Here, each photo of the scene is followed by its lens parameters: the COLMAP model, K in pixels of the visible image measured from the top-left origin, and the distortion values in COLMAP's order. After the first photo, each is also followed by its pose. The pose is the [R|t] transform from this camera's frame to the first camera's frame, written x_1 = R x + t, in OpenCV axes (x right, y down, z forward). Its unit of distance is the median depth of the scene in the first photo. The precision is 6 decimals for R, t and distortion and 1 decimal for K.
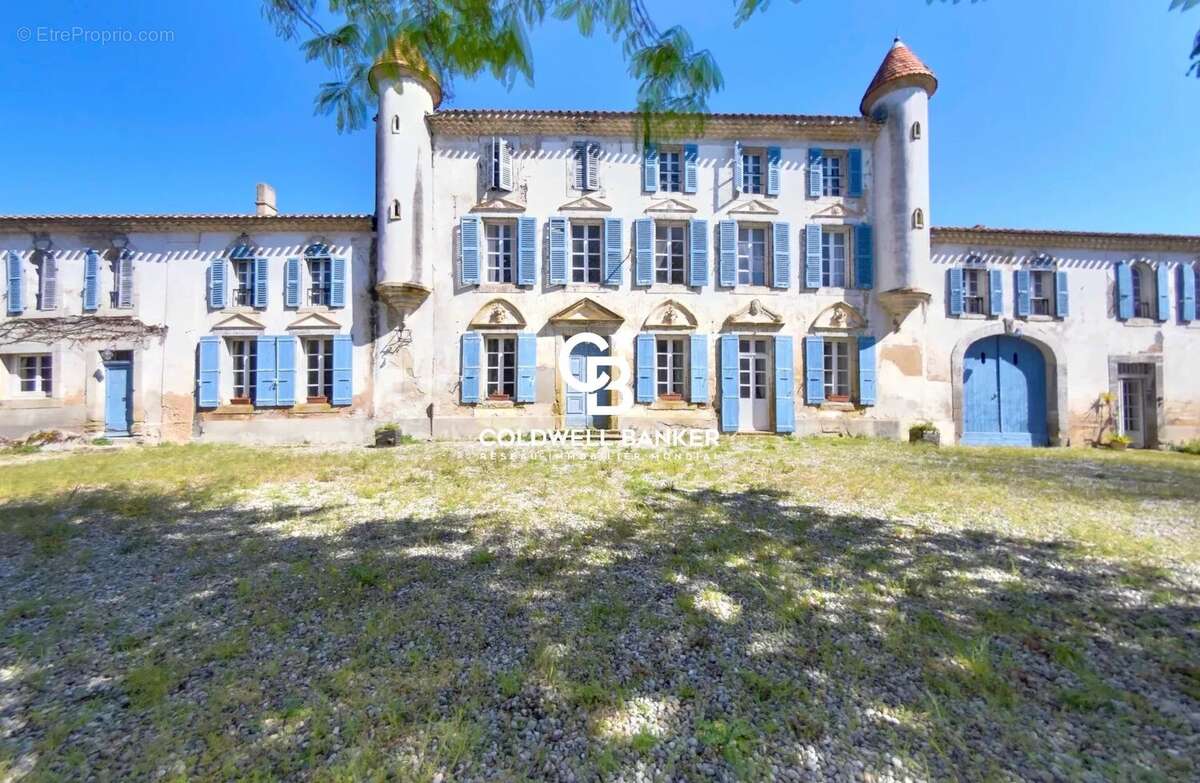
lens RADIAL K [[421.3, 0, 648.8], [0, 421.3, 404.0], [0, 0, 1]] dist [-0.018523, 0.001244]
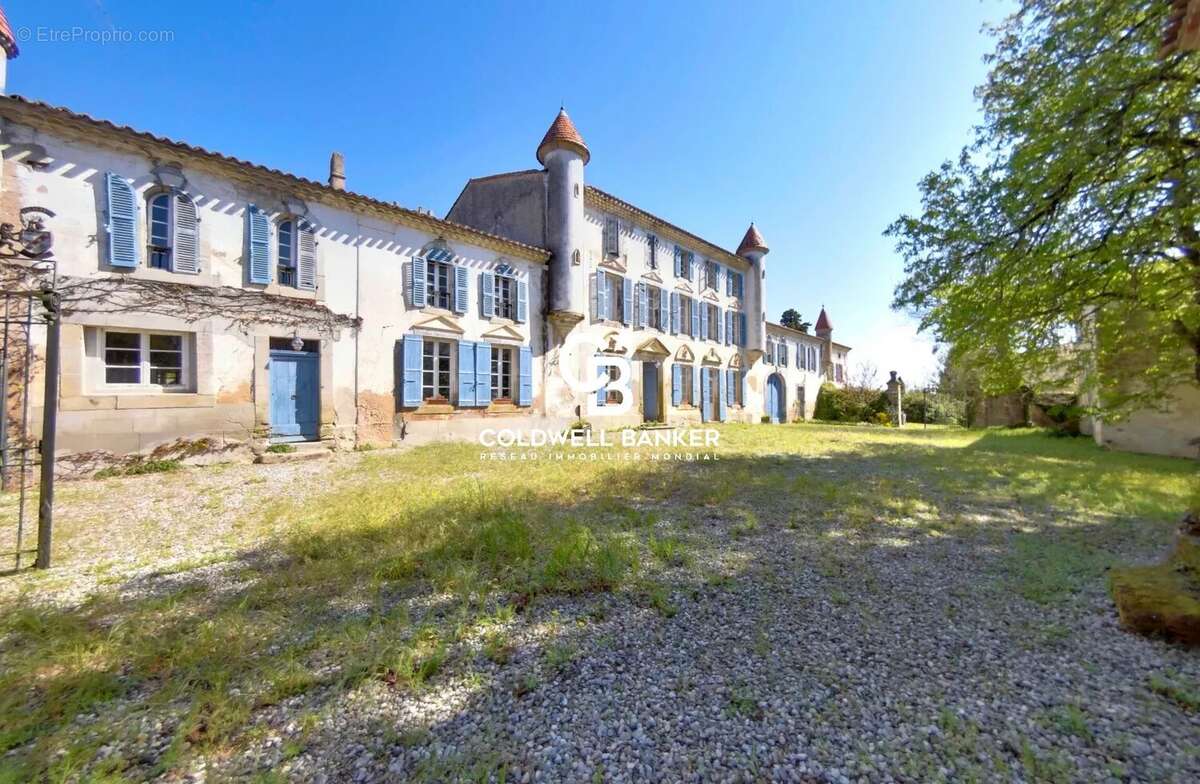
lens RADIAL K [[421.3, 0, 605.4], [0, 421.3, 410.5], [0, 0, 1]] dist [-0.018523, 0.001244]
pose [[0.751135, -0.002763, 0.660143, -1.294581], [-0.000221, 0.999990, 0.004436, 0.010546], [-0.660148, -0.003478, 0.751127, -0.048792]]
